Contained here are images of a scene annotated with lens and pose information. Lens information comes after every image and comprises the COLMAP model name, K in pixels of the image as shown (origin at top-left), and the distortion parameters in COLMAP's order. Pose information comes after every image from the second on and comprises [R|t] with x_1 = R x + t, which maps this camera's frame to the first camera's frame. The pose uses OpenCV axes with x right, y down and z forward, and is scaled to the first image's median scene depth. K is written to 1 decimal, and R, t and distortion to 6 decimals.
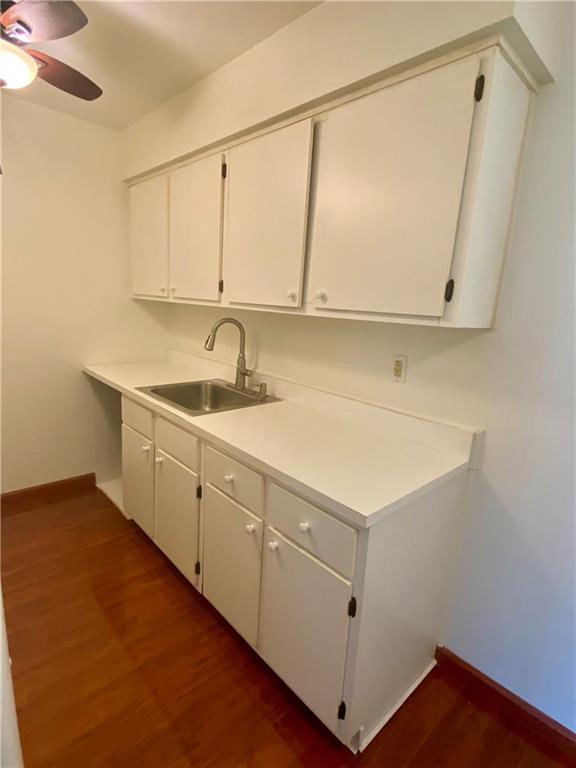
lens RADIAL K [[398.5, 0, 288.0], [0, 398.5, 384.0], [0, 0, 1]] dist [0.036136, -0.037718]
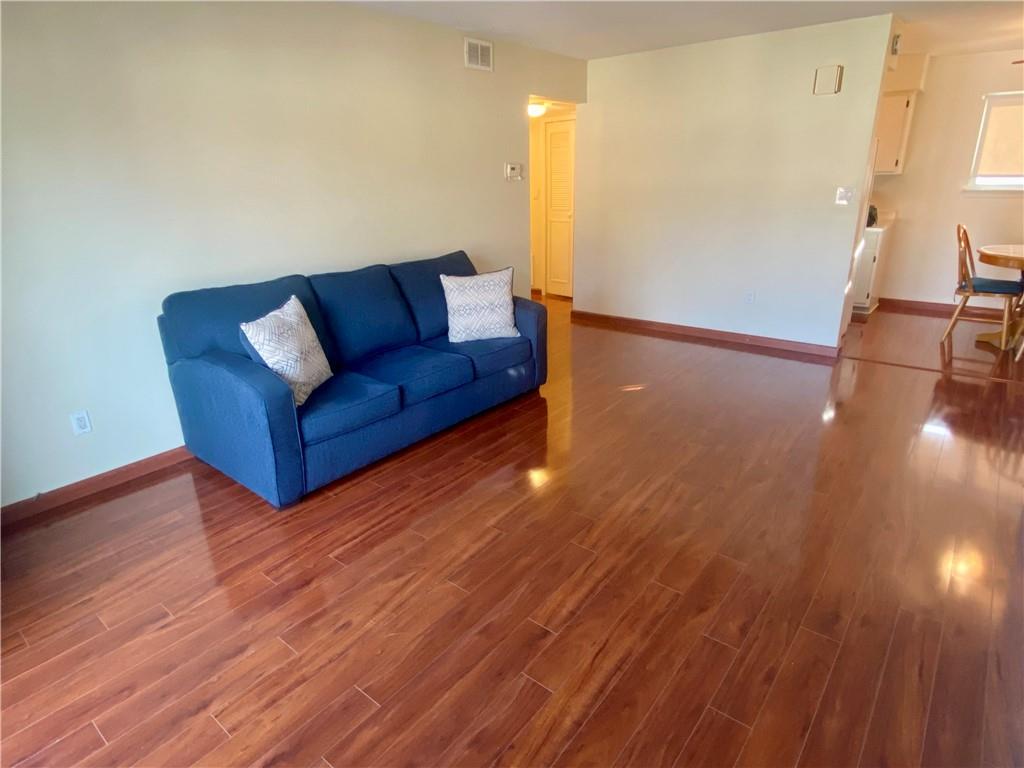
lens RADIAL K [[573.2, 0, 515.4], [0, 573.2, 382.6], [0, 0, 1]] dist [0.034262, -0.032864]
pose [[0.986645, -0.126881, 0.102145, -2.731090], [0.110097, 0.981621, 0.155882, 0.363727], [-0.120046, -0.142554, 0.982480, -2.858377]]
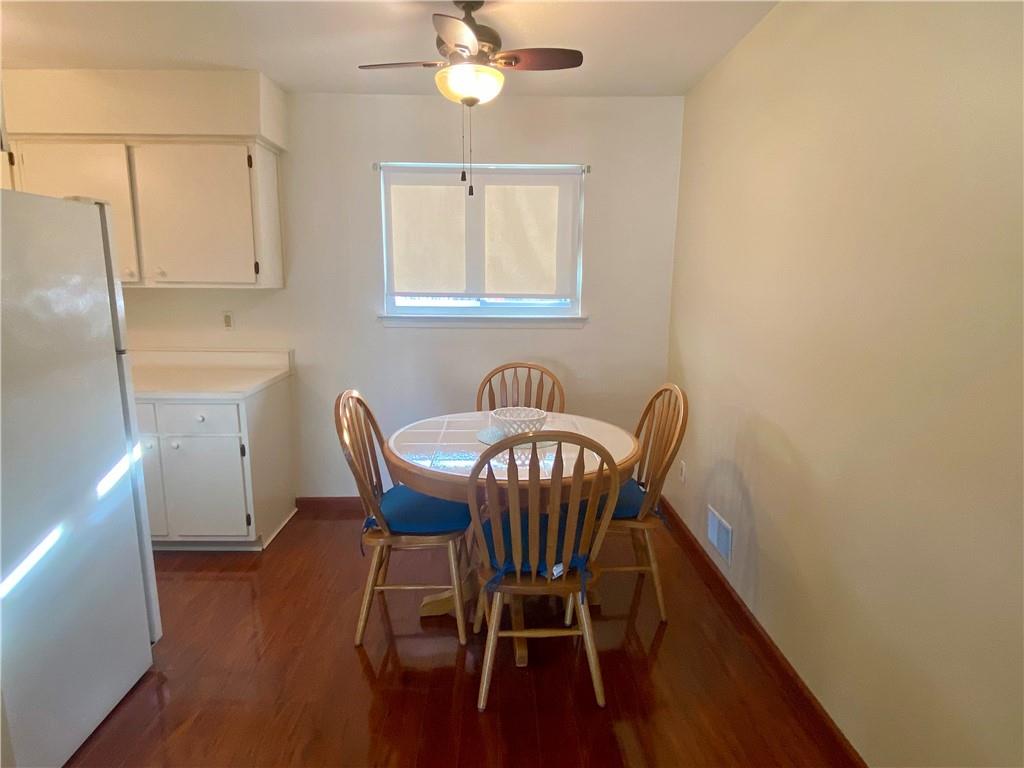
lens RADIAL K [[573.2, 0, 515.4], [0, 573.2, 382.6], [0, 0, 1]] dist [0.034262, -0.032864]
pose [[0.665129, -0.191218, 0.721831, -0.618897], [0.180068, 0.979203, 0.093474, 0.184885], [-0.724693, 0.067806, 0.685728, -1.233965]]
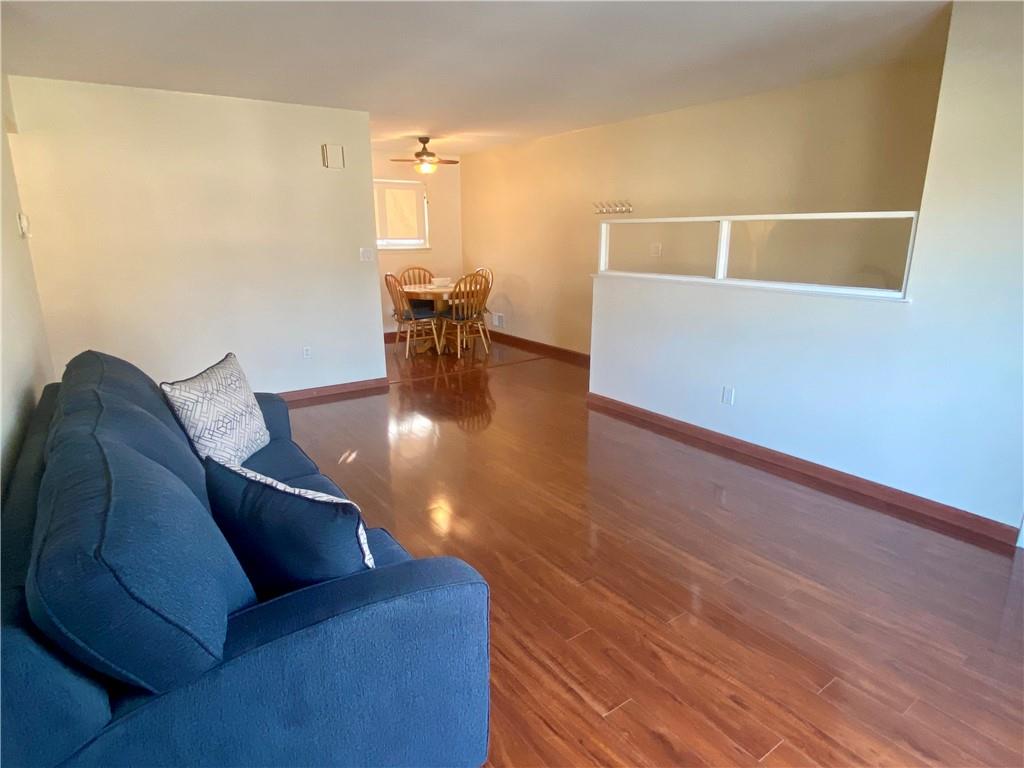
lens RADIAL K [[573.2, 0, 515.4], [0, 573.2, 382.6], [0, 0, 1]] dist [0.034262, -0.032864]
pose [[0.144405, -0.315476, 0.937882, -4.024894], [0.202664, 0.937153, 0.284027, 0.008808], [-0.968542, 0.149060, 0.199265, -1.513068]]
